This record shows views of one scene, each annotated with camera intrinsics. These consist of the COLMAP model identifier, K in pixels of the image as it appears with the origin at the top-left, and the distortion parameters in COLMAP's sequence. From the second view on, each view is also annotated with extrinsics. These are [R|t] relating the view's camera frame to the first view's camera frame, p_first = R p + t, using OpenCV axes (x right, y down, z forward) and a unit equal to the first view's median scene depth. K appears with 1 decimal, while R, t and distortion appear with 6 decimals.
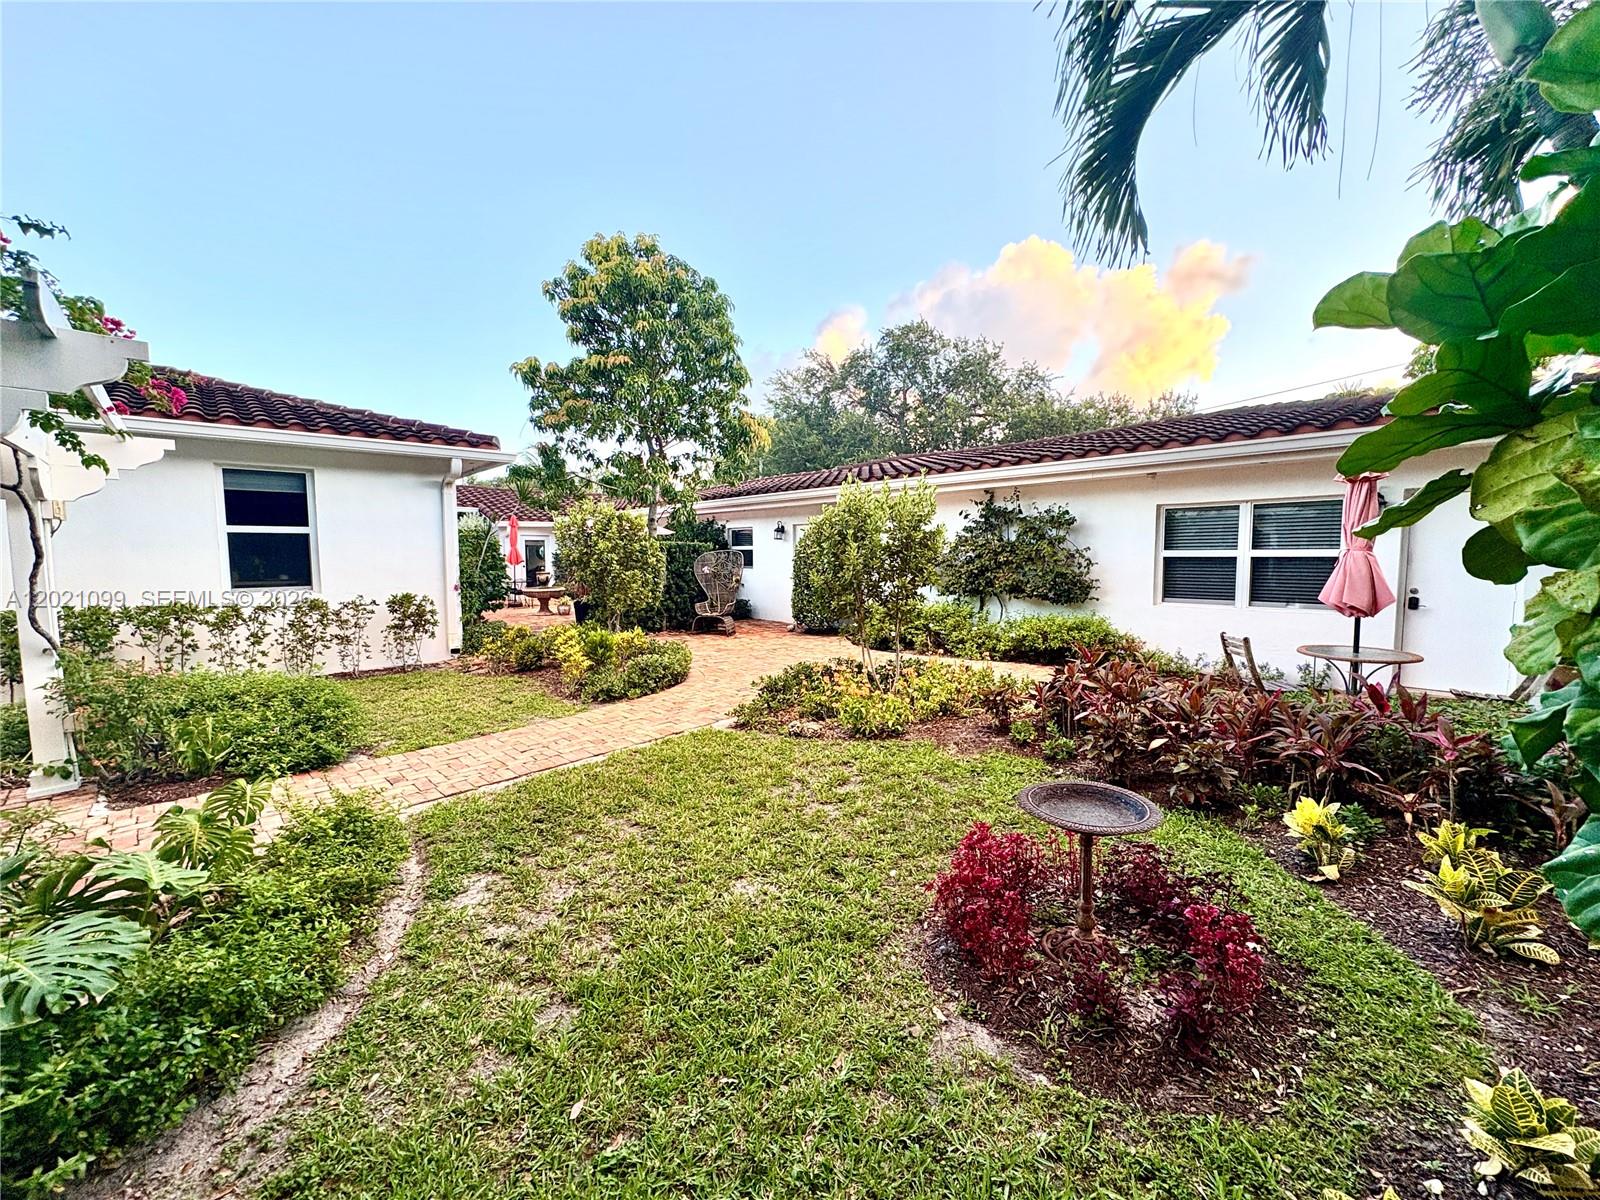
lens RADIAL K [[631.7, 0, 800.0], [0, 631.7, 600.0], [0, 0, 1]] dist [0.001031, 0.000142]
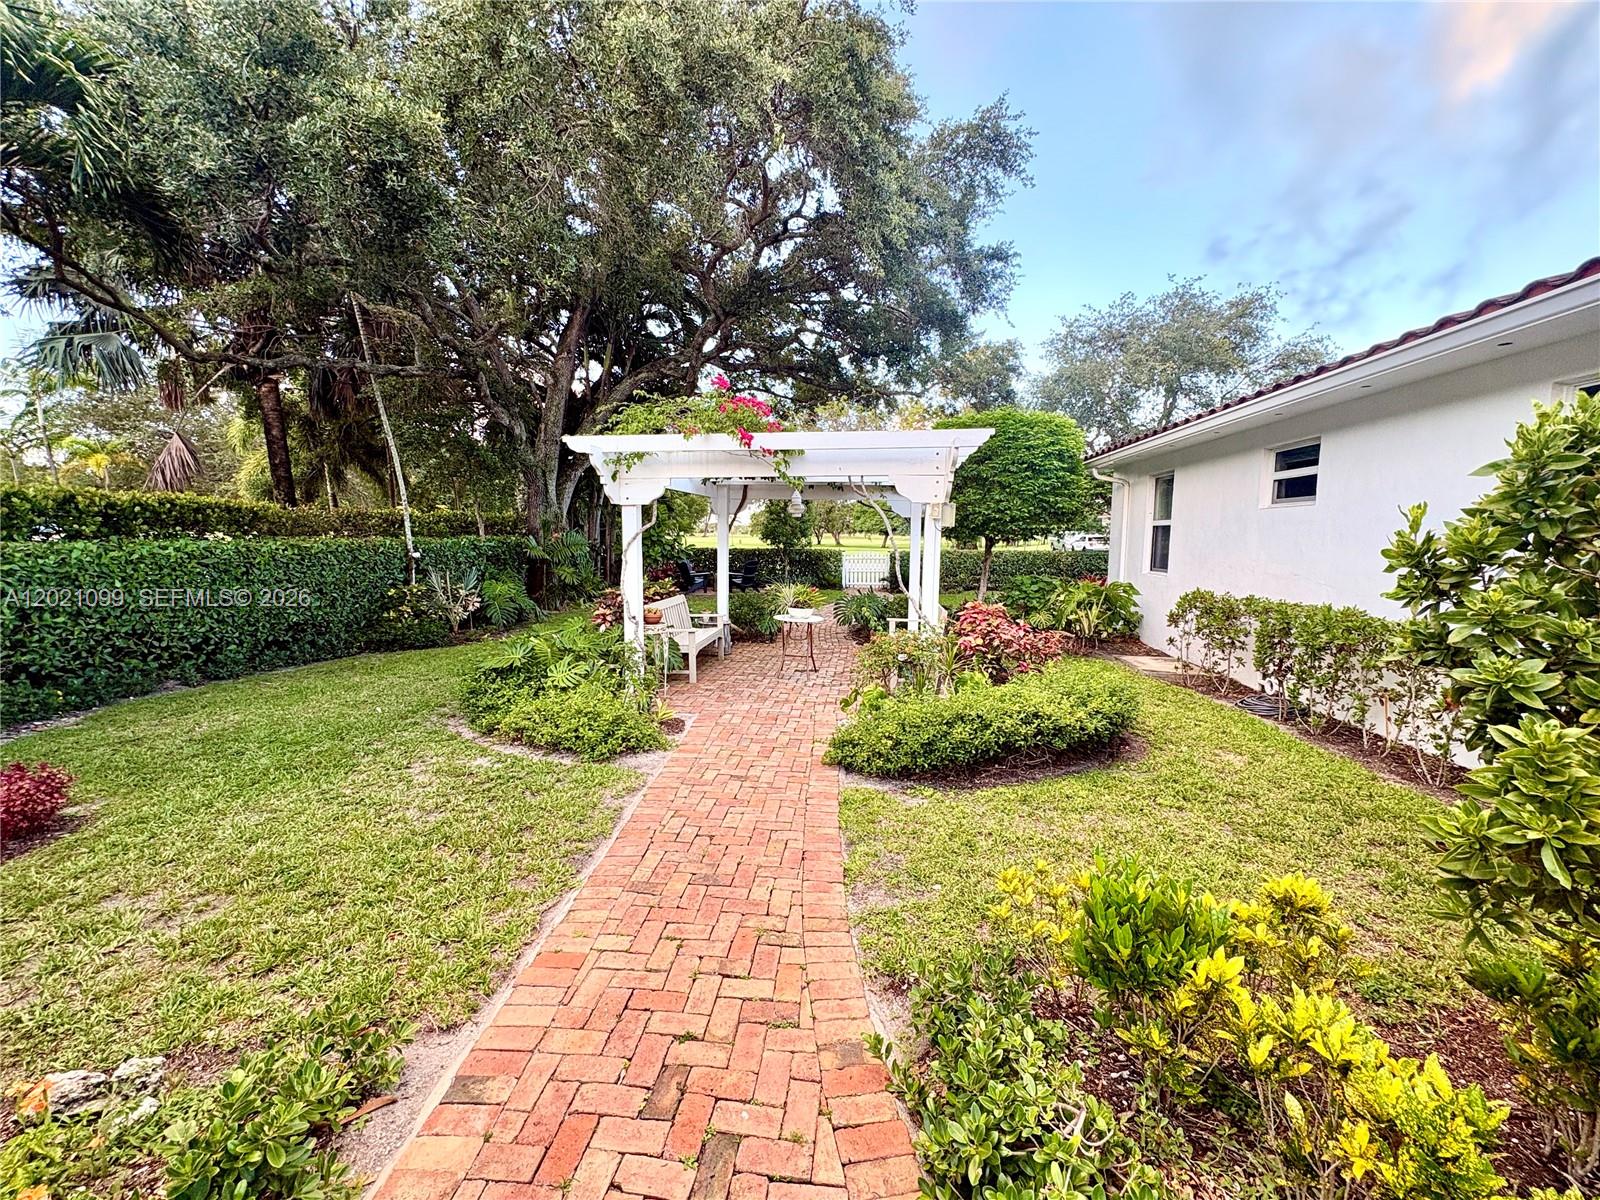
lens RADIAL K [[631.7, 0, 800.0], [0, 631.7, 600.0], [0, 0, 1]] dist [0.001031, 0.000142]
pose [[-0.789755, 0.040740, -0.612068, -0.065284], [-0.043251, 0.991611, 0.121810, -0.049850], [0.611895, 0.122673, -0.781368, 0.861724]]
